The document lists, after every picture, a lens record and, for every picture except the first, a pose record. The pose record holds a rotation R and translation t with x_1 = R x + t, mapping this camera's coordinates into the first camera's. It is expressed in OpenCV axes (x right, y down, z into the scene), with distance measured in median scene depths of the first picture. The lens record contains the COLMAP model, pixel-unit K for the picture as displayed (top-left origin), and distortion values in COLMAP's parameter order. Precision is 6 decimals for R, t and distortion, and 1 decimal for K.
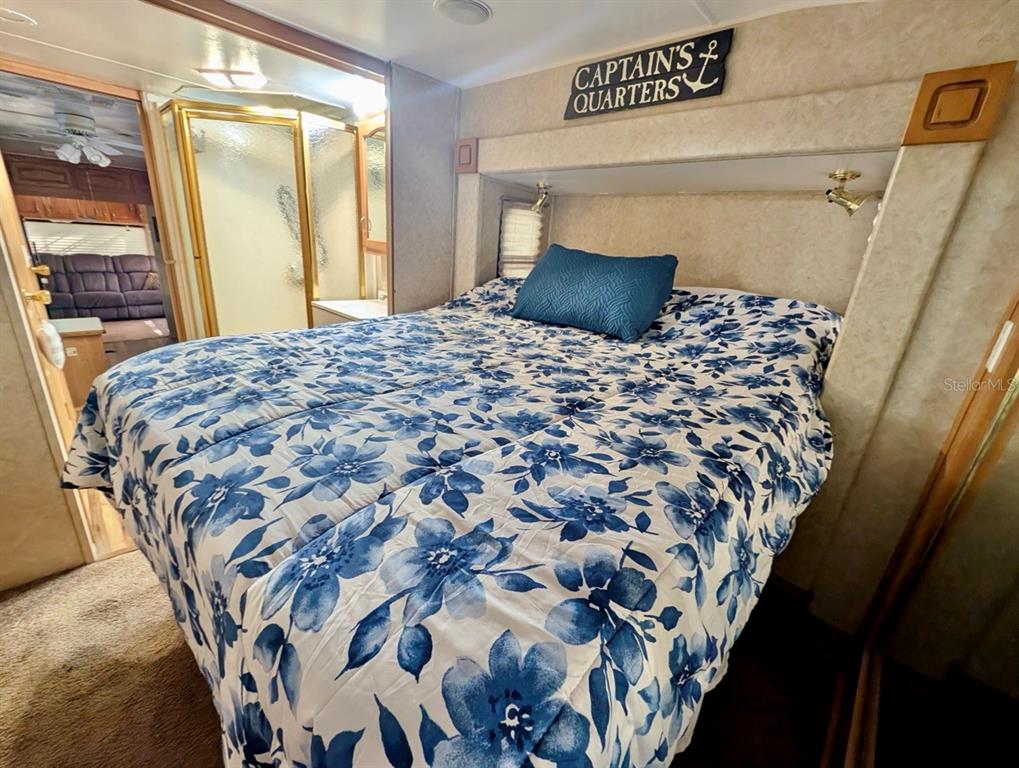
lens RADIAL K [[415.1, 0, 508.0], [0, 415.1, 382.8], [0, 0, 1]] dist [-0.000126, 0.000078]
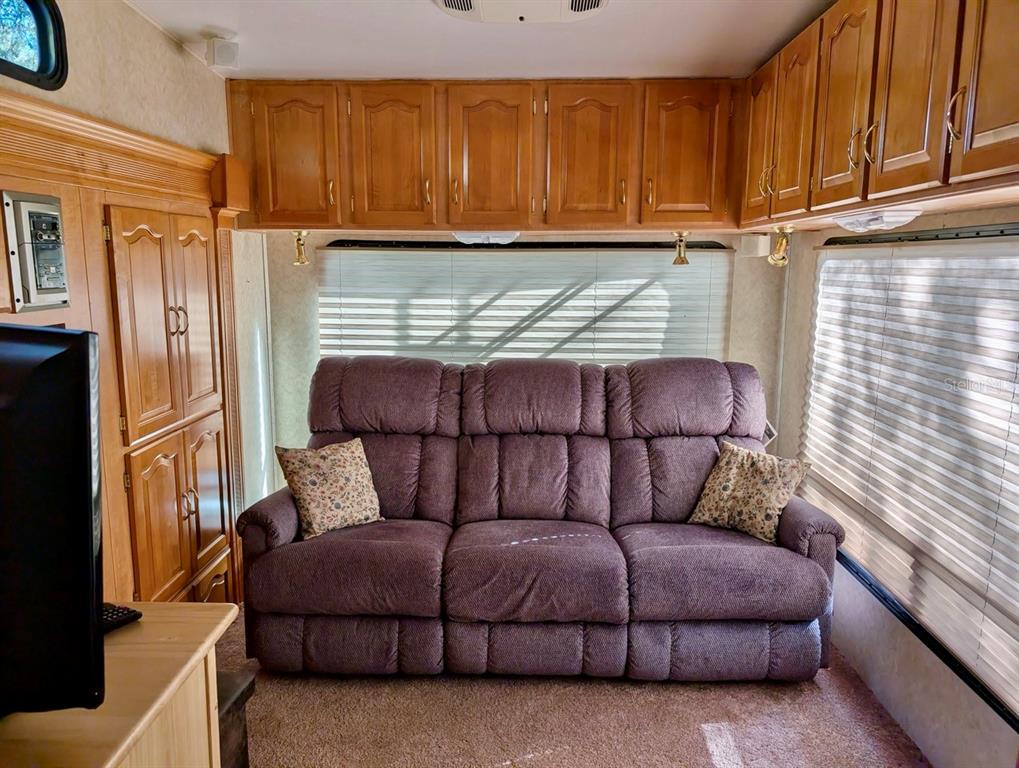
lens RADIAL K [[731.6, 0, 505.1], [0, 731.6, 389.9], [0, 0, 1]] dist [0.041691, -0.028787]
pose [[0.679304, 0.045942, -0.732417, -0.692327], [-0.196062, 0.973122, -0.120803, -0.232420], [0.707181, 0.225661, 0.670054, 0.685838]]
